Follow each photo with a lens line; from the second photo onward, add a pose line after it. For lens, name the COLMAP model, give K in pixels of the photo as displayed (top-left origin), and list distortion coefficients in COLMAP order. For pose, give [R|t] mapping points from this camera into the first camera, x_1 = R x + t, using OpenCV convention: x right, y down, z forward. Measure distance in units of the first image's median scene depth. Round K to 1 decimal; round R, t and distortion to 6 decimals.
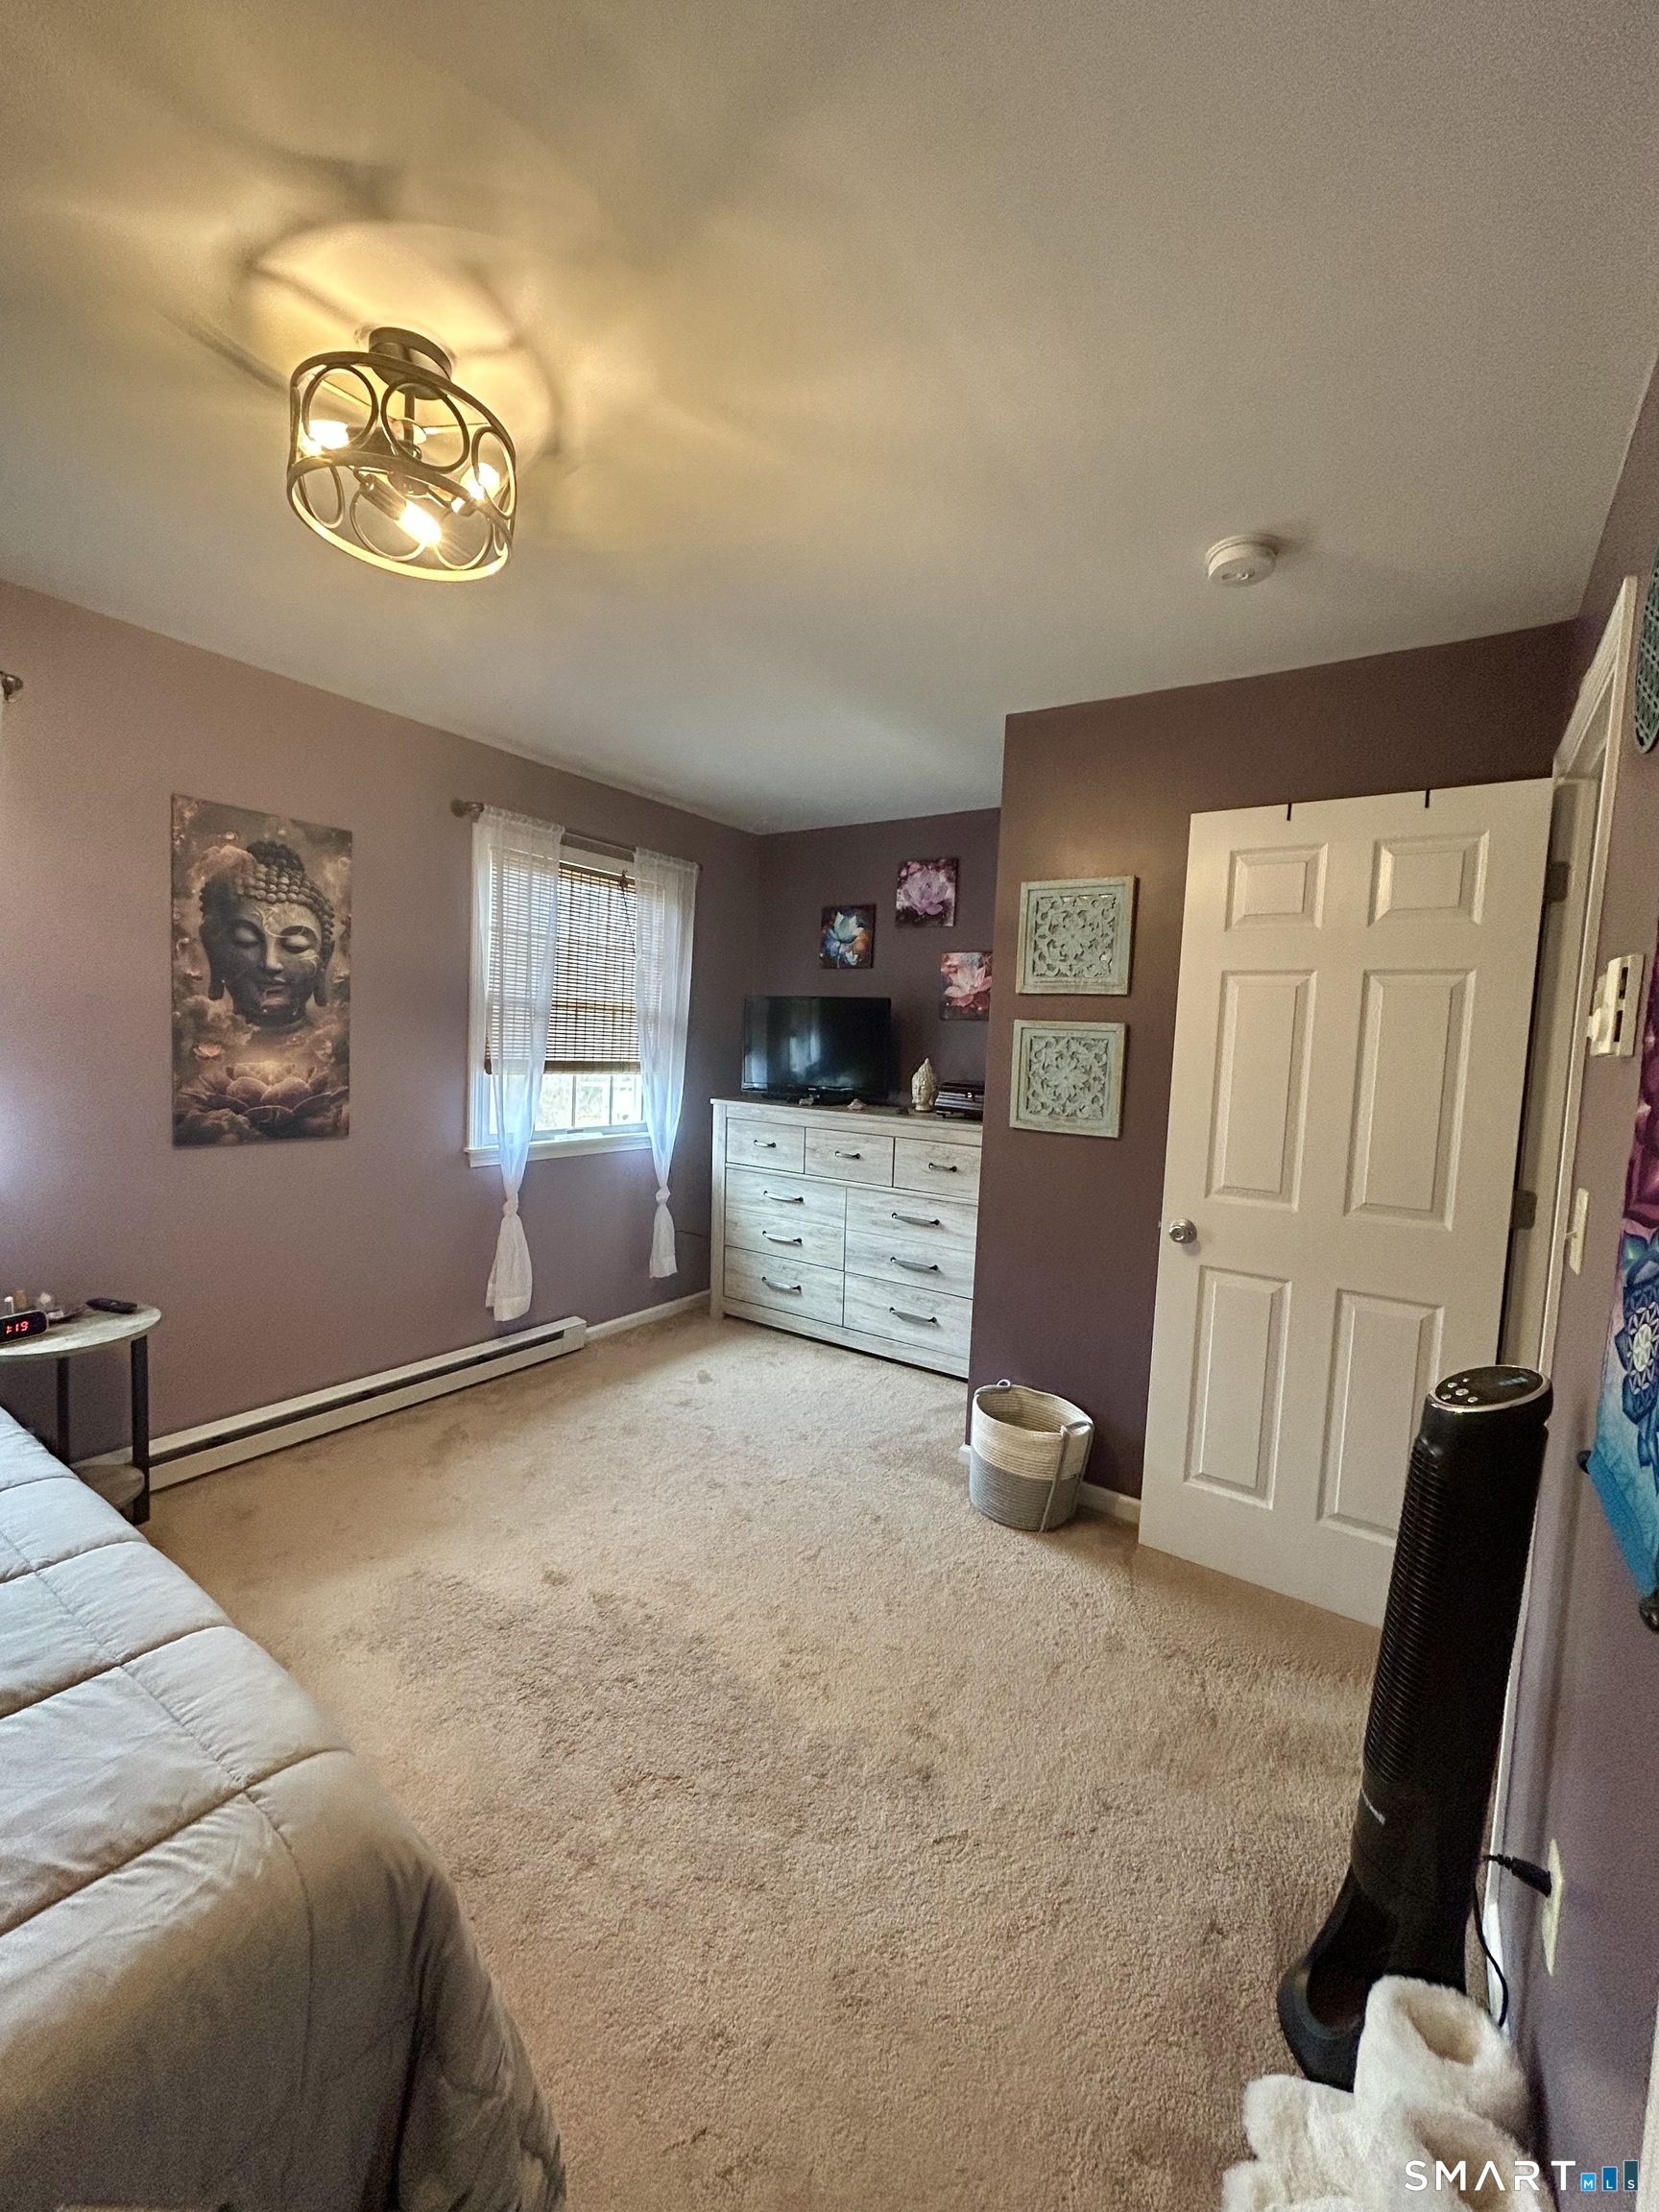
lens RADIAL K [[886.2, 0, 838.6], [0, 886.2, 1102.6], [0, 0, 1]] dist [0.000739, 0.000146]
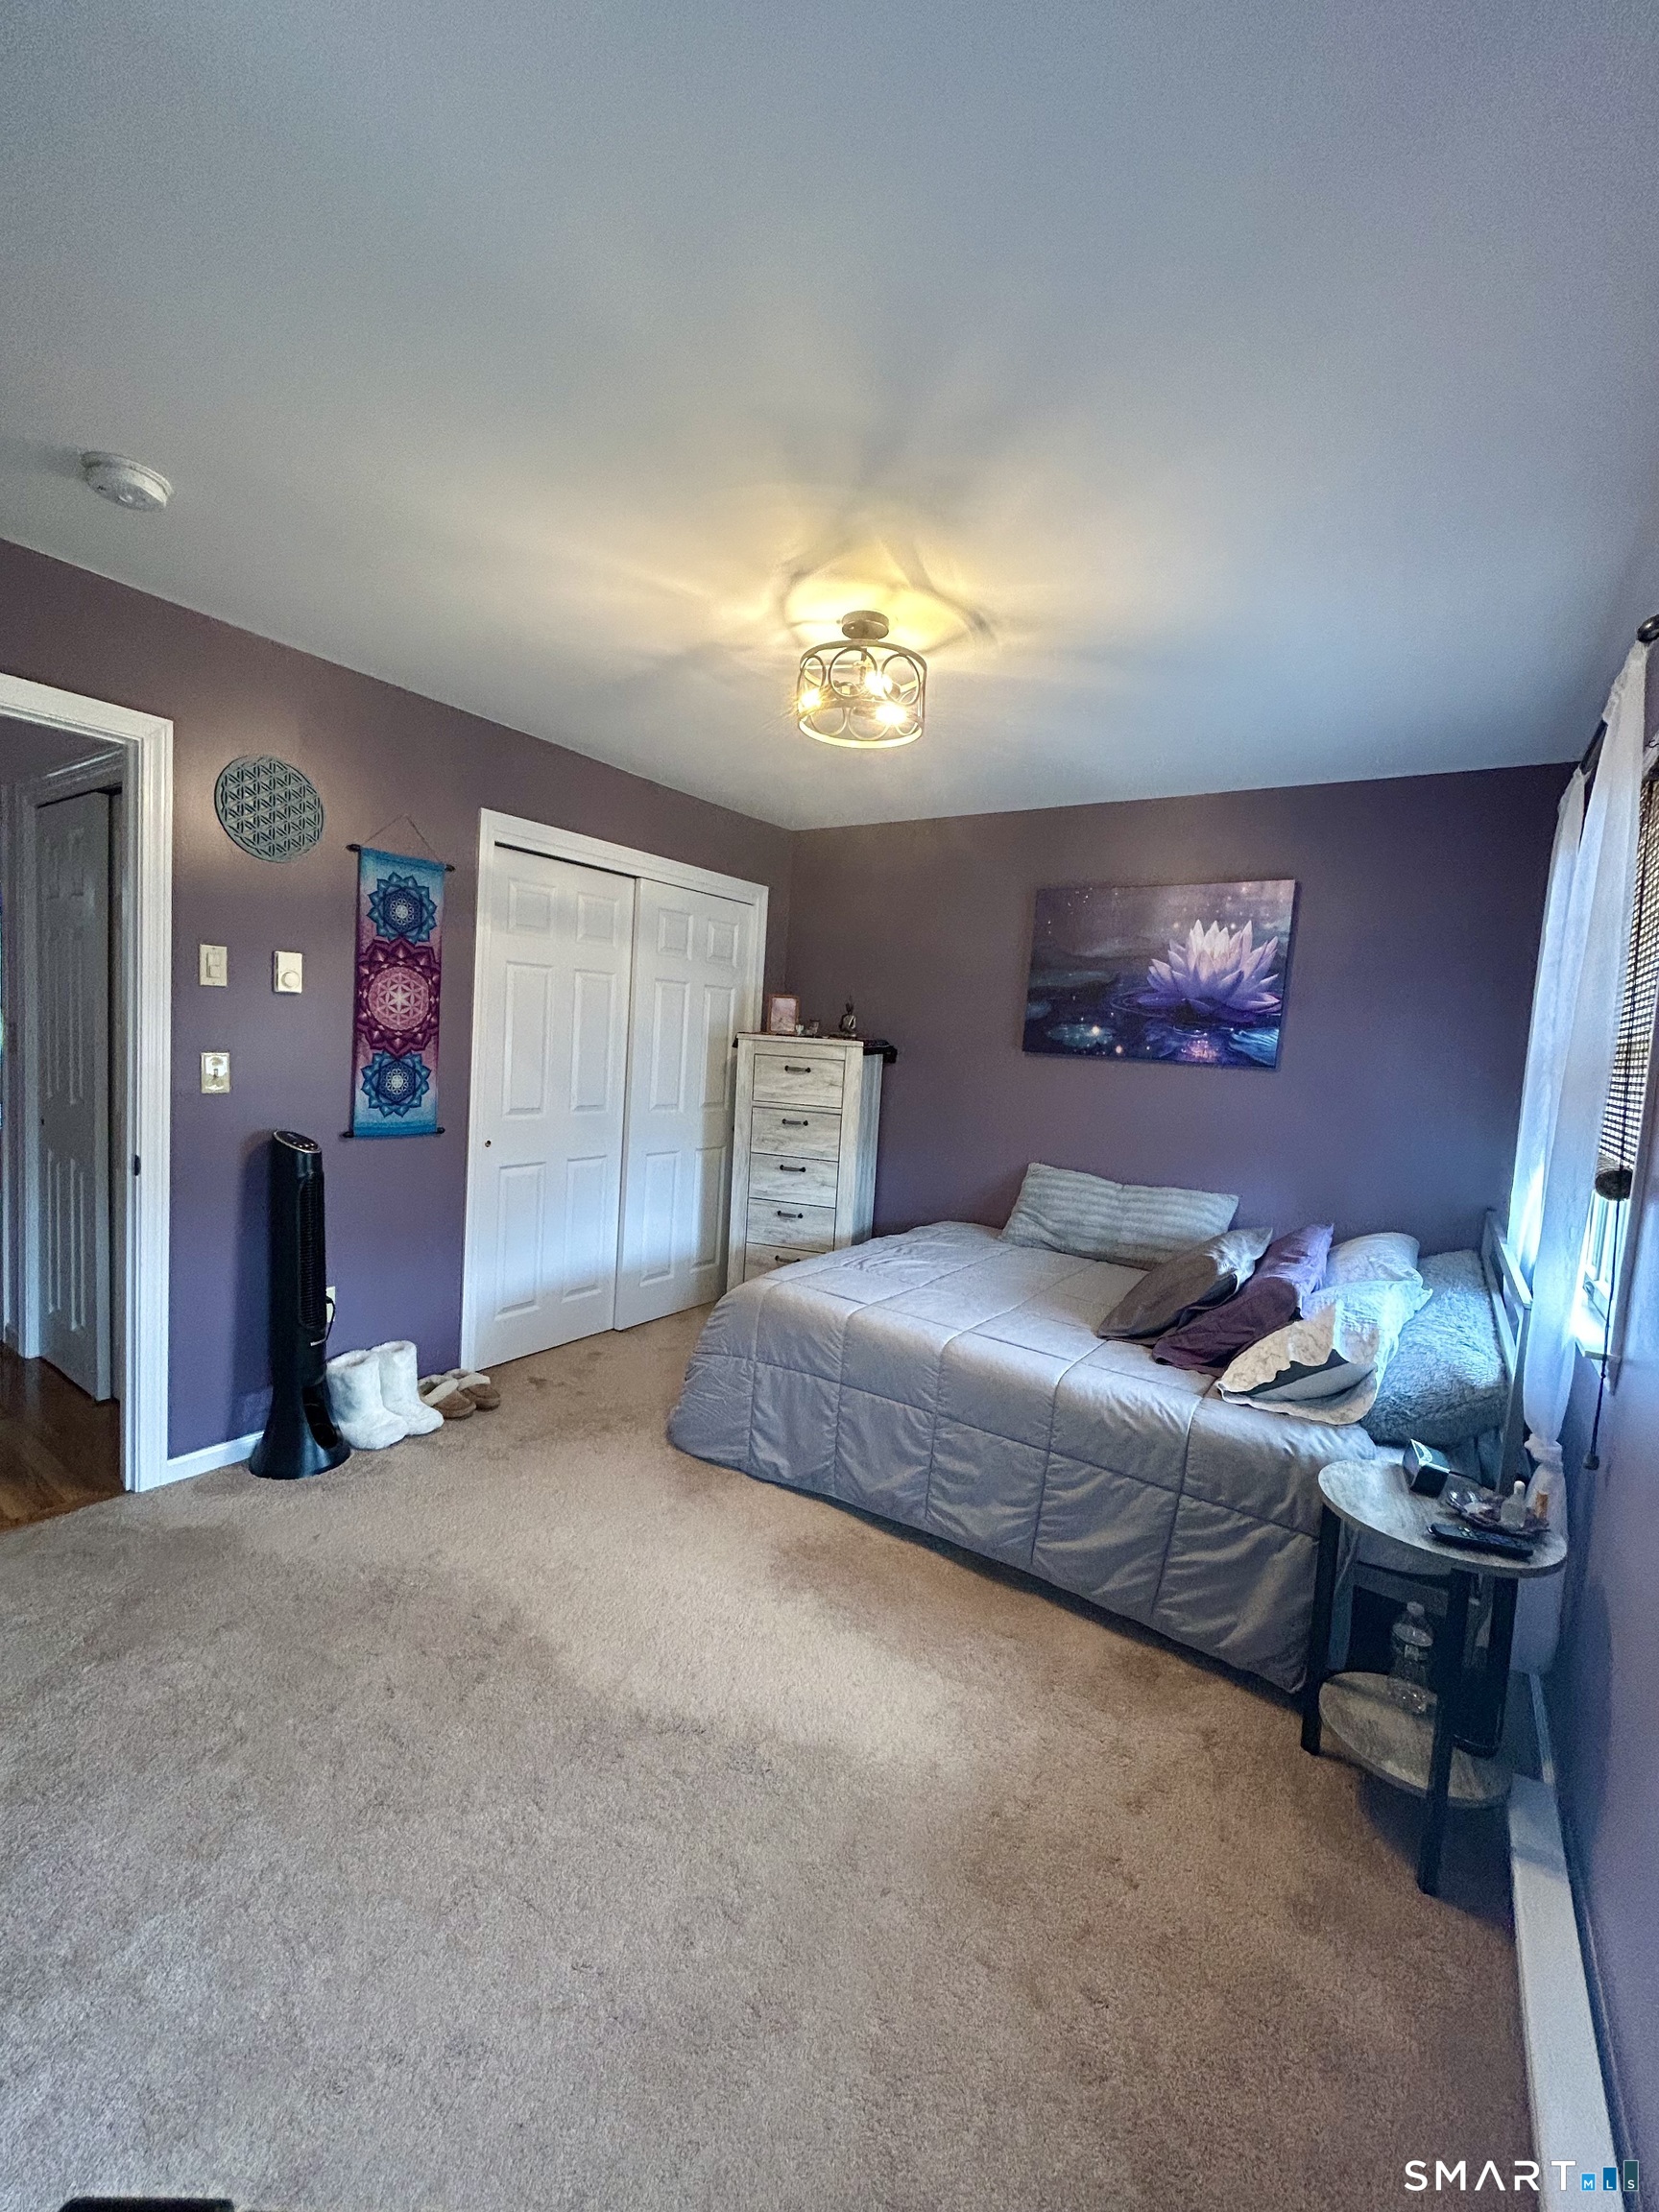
lens RADIAL K [[886.2, 0, 825.3], [0, 886.2, 1106.1], [0, 0, 1]] dist [0.000739, 0.000146]
pose [[-0.994103, -0.108418, 0.001944, -0.451825], [-0.106803, 0.982079, 0.155284, -0.205263], [-0.018745, 0.154161, -0.987868, 2.399222]]
